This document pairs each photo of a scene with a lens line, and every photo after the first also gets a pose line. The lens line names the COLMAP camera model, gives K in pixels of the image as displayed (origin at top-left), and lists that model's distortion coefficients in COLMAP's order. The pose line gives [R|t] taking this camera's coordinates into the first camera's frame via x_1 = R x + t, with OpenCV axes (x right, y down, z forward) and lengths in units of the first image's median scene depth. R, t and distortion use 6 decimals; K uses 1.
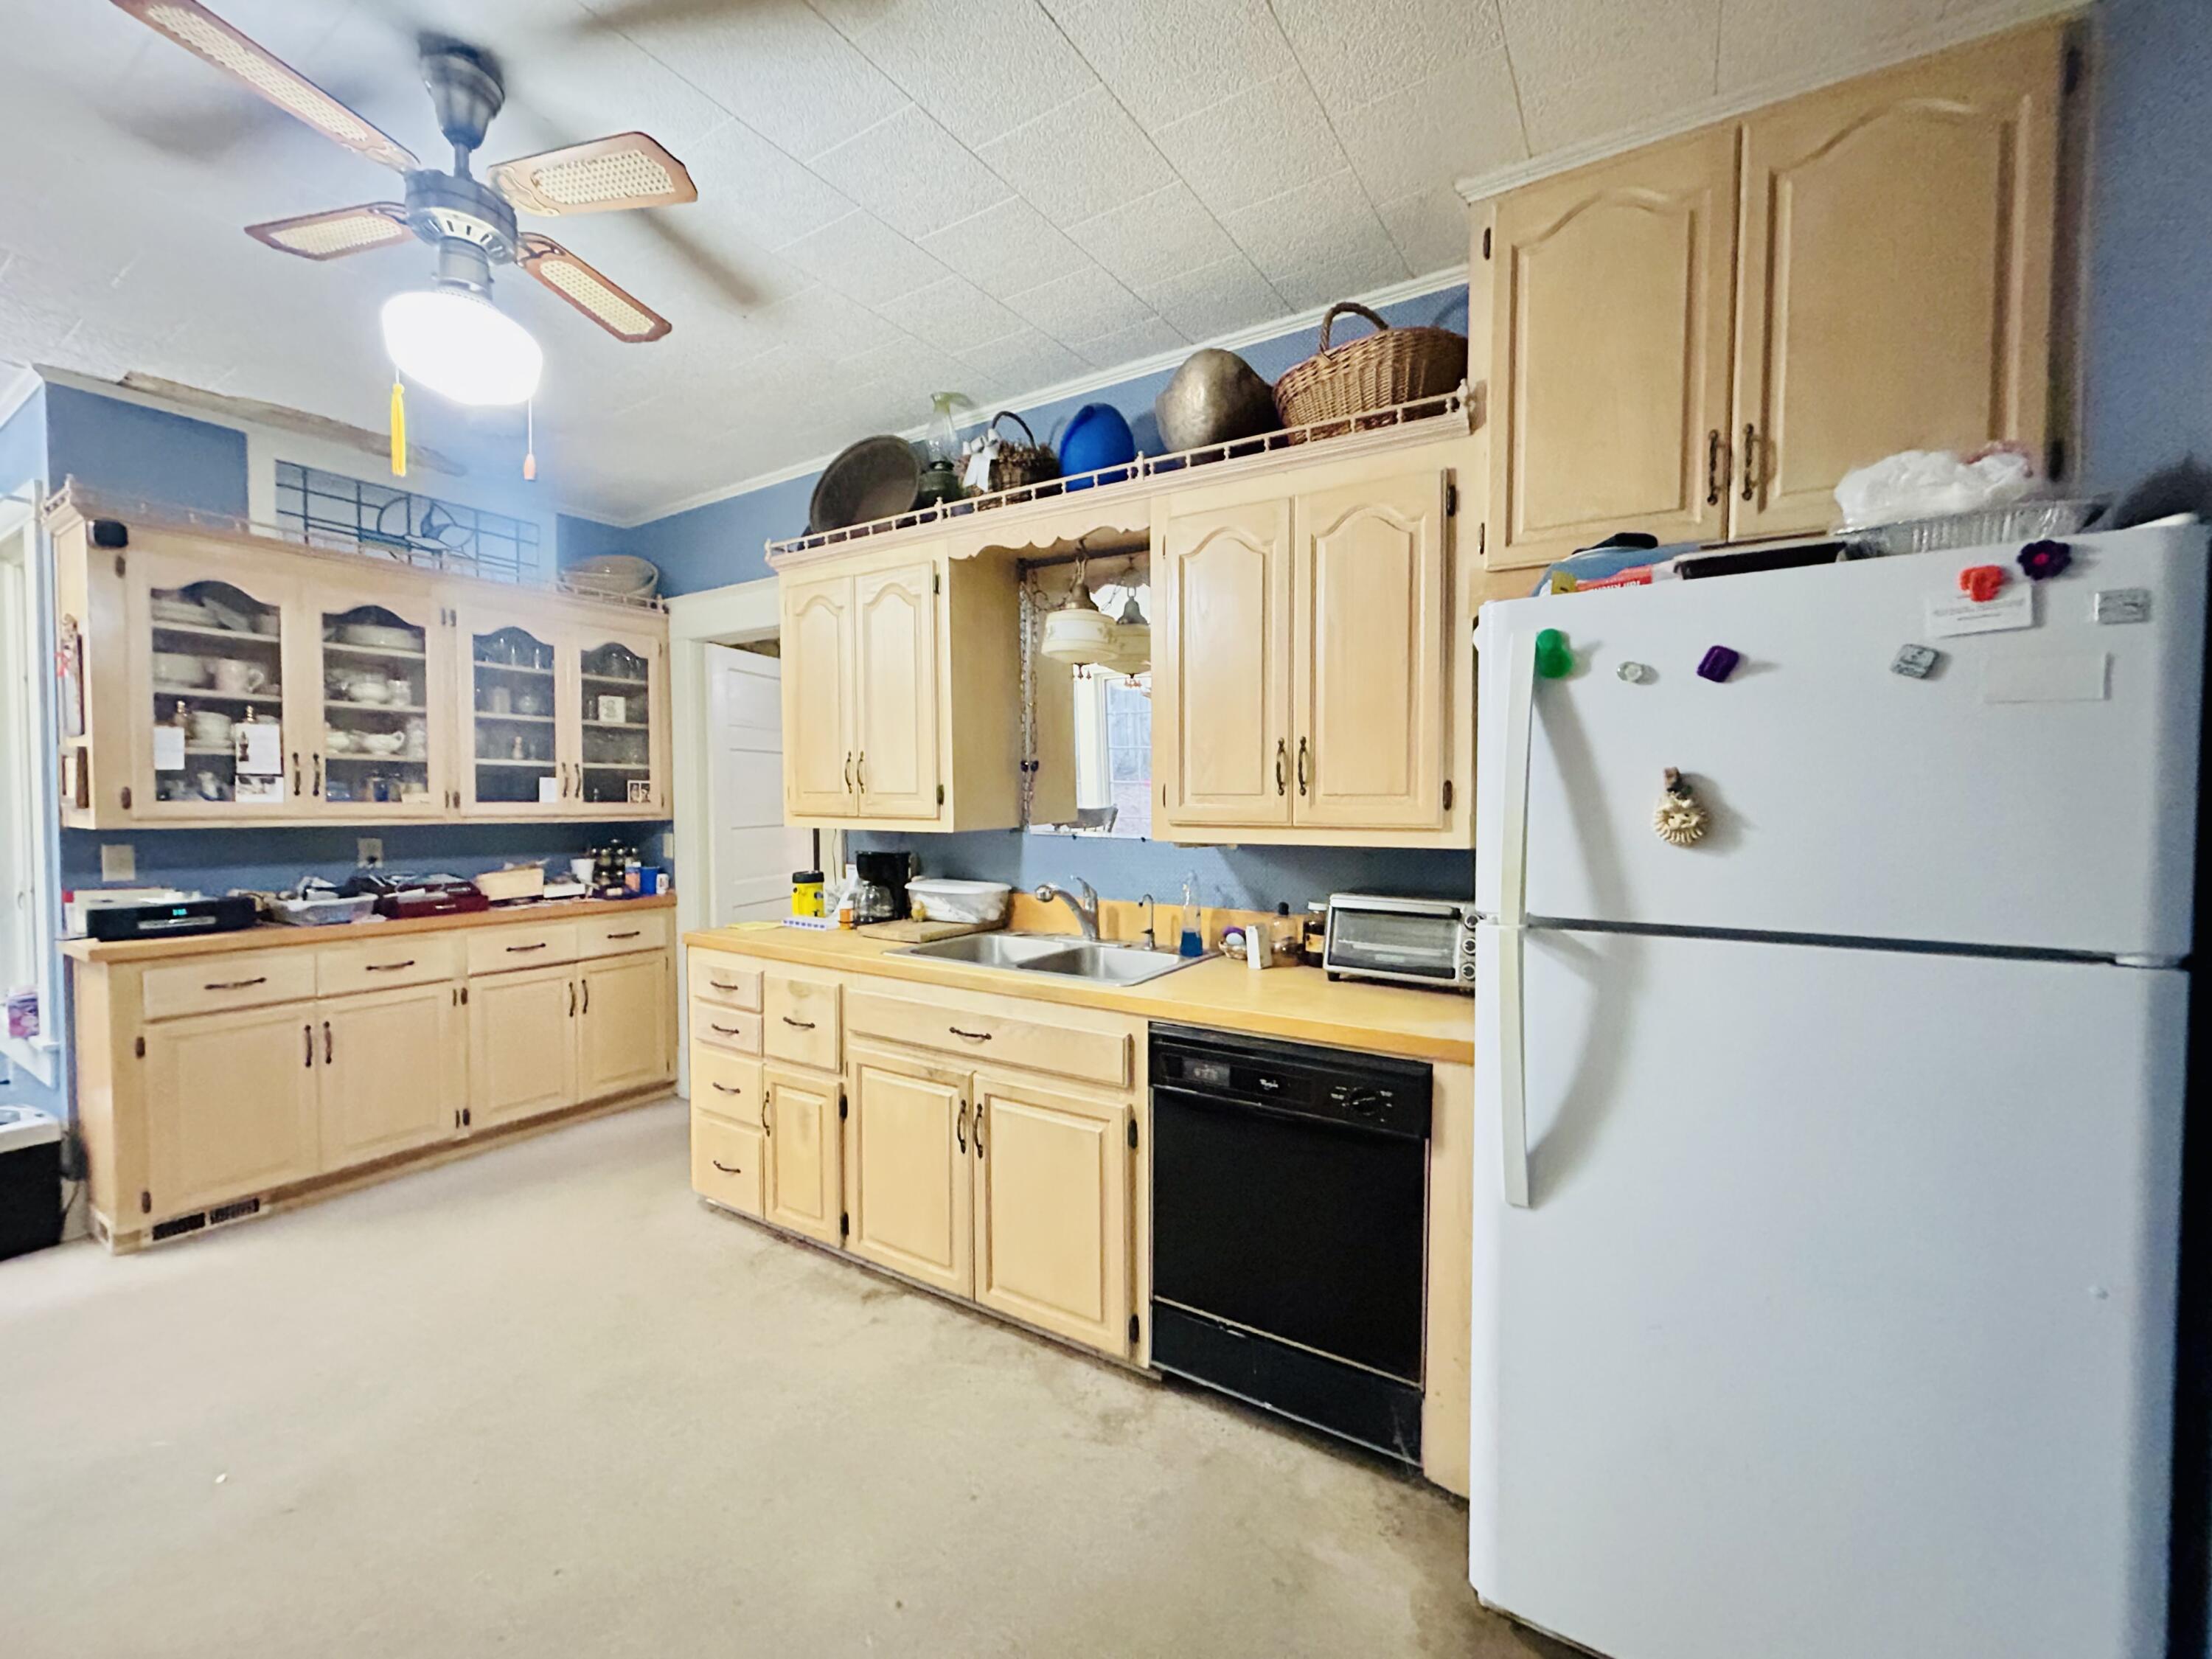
lens RADIAL K [[892.0, 0, 1111.2], [0, 892.0, 831.8], [0, 0, 1]] dist [-0.000831, 0.000089]
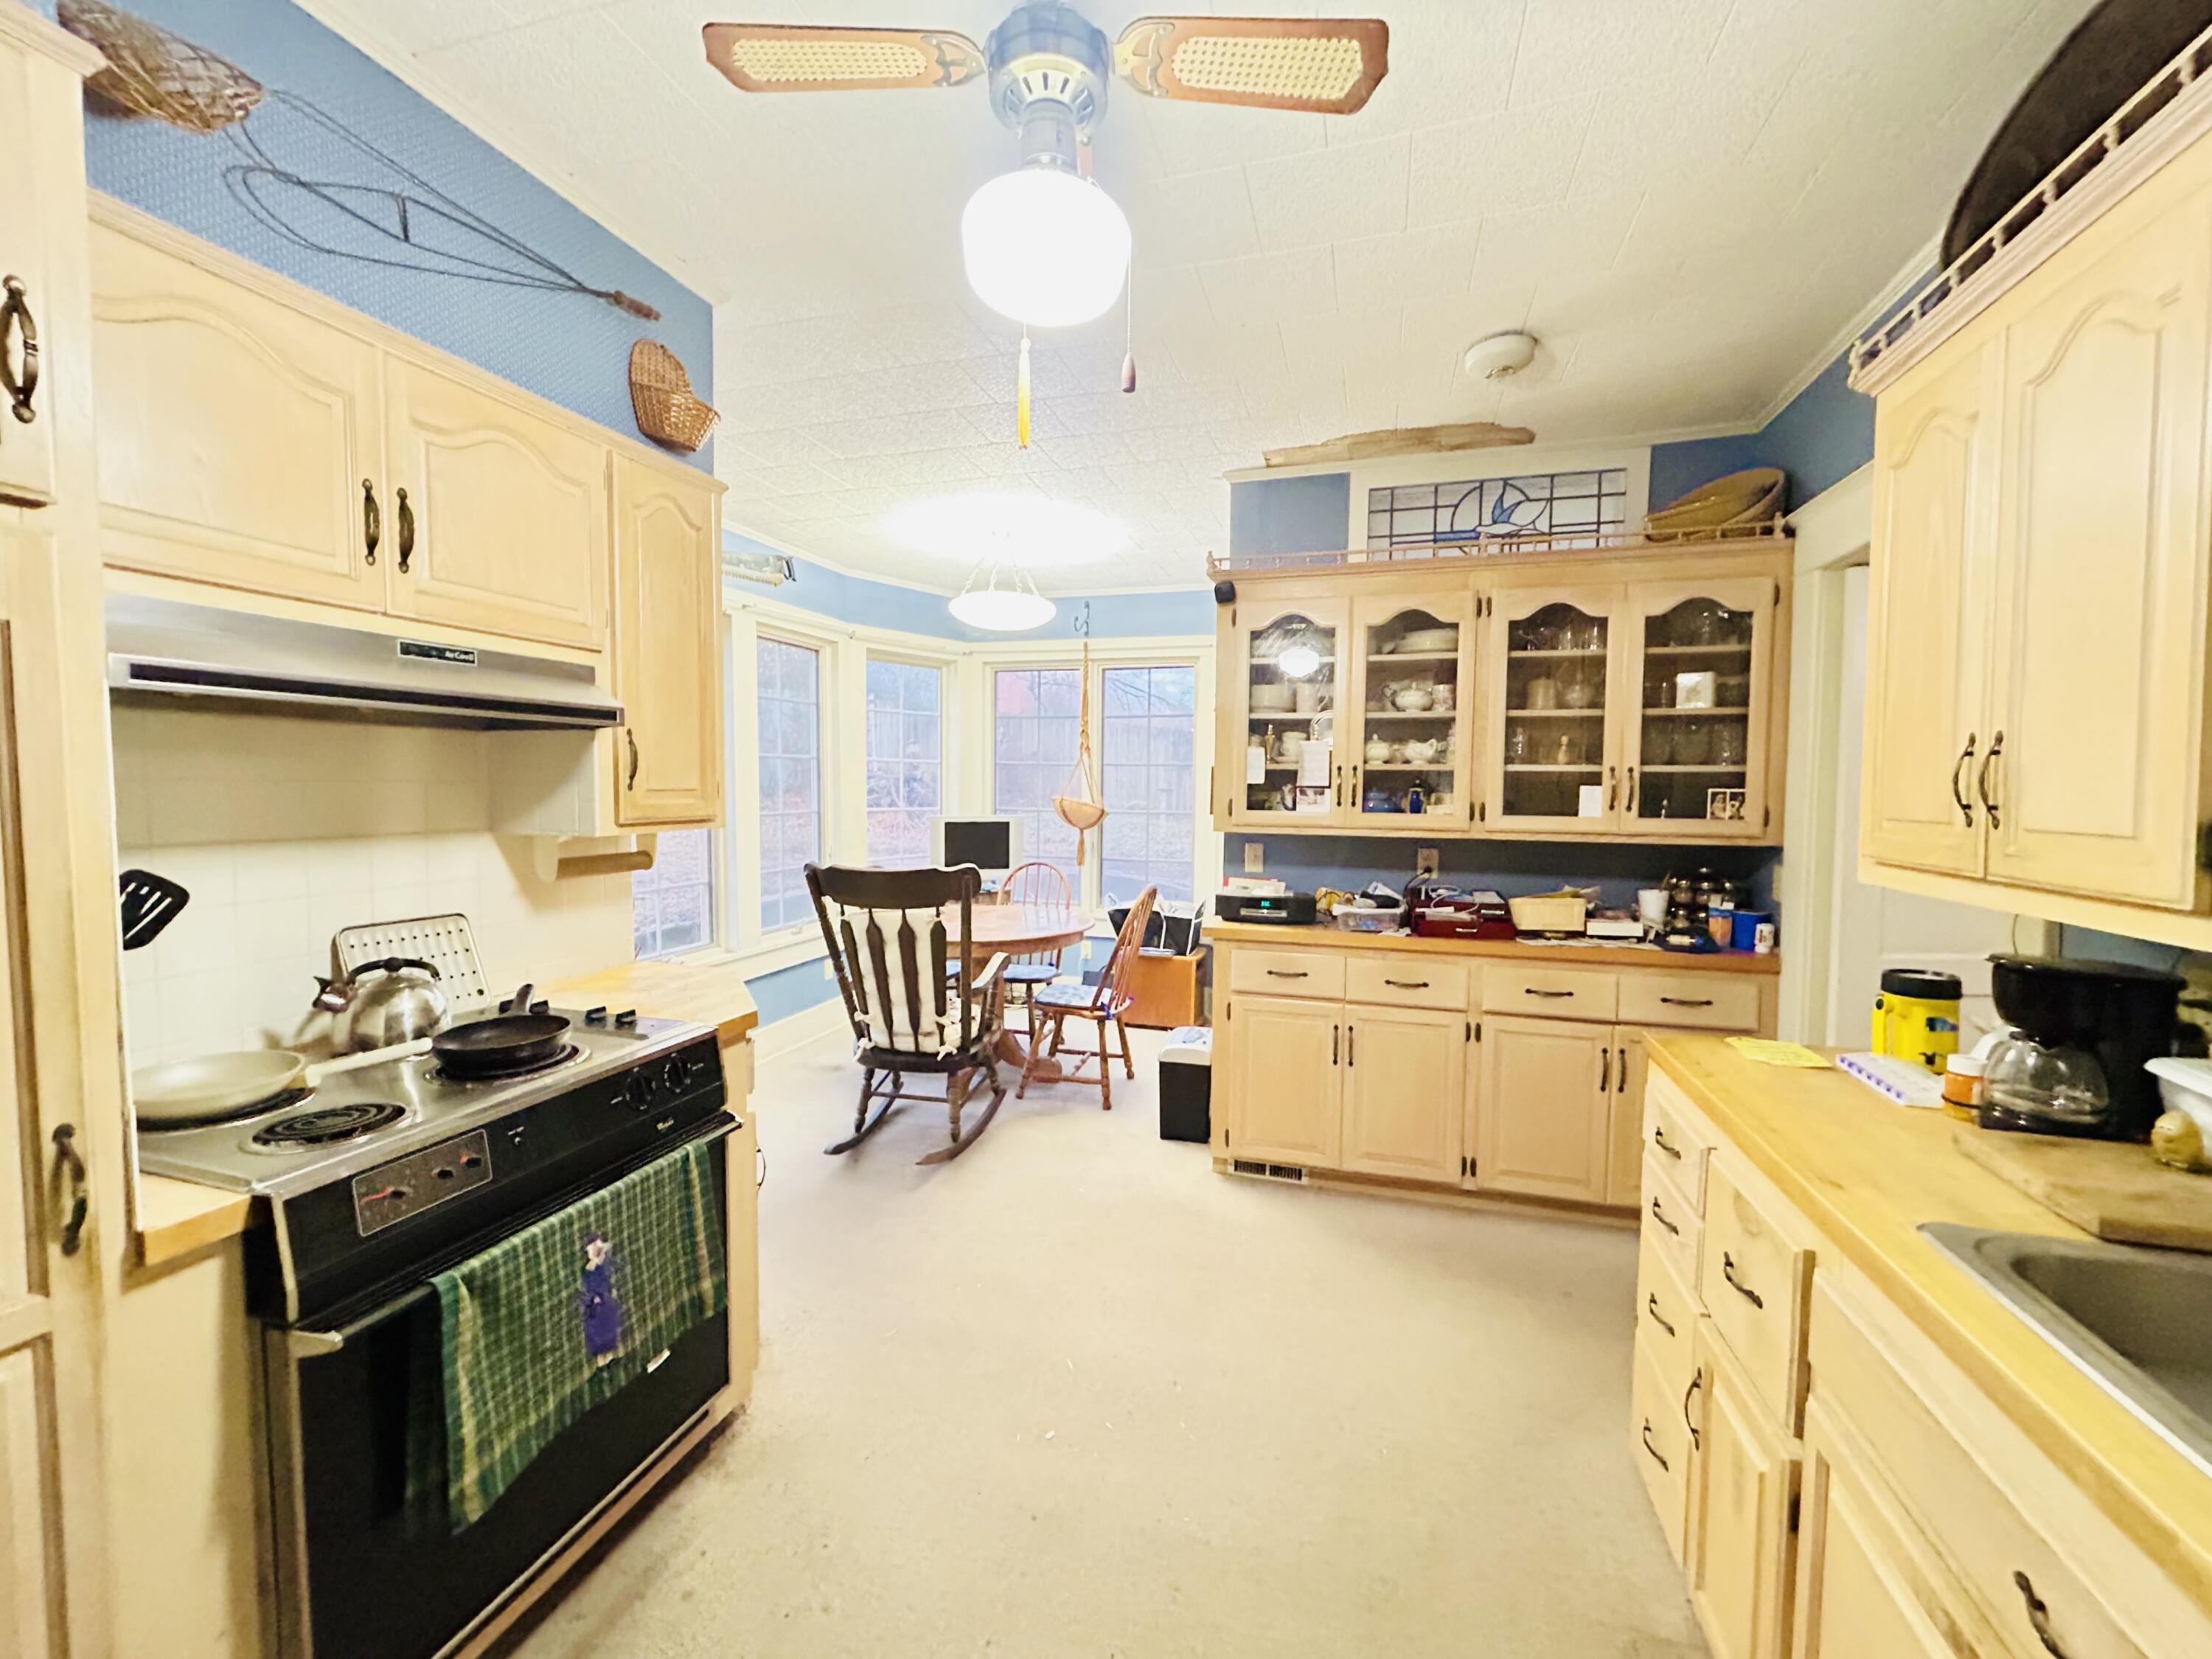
lens RADIAL K [[892.0, 0, 1111.2], [0, 892.0, 831.8], [0, 0, 1]] dist [-0.000831, 0.000089]
pose [[0.263757, 0.049029, -0.963342, 0.024503], [-0.042227, 0.998337, 0.039248, -0.034953], [0.963664, 0.030327, 0.265389, 0.400863]]
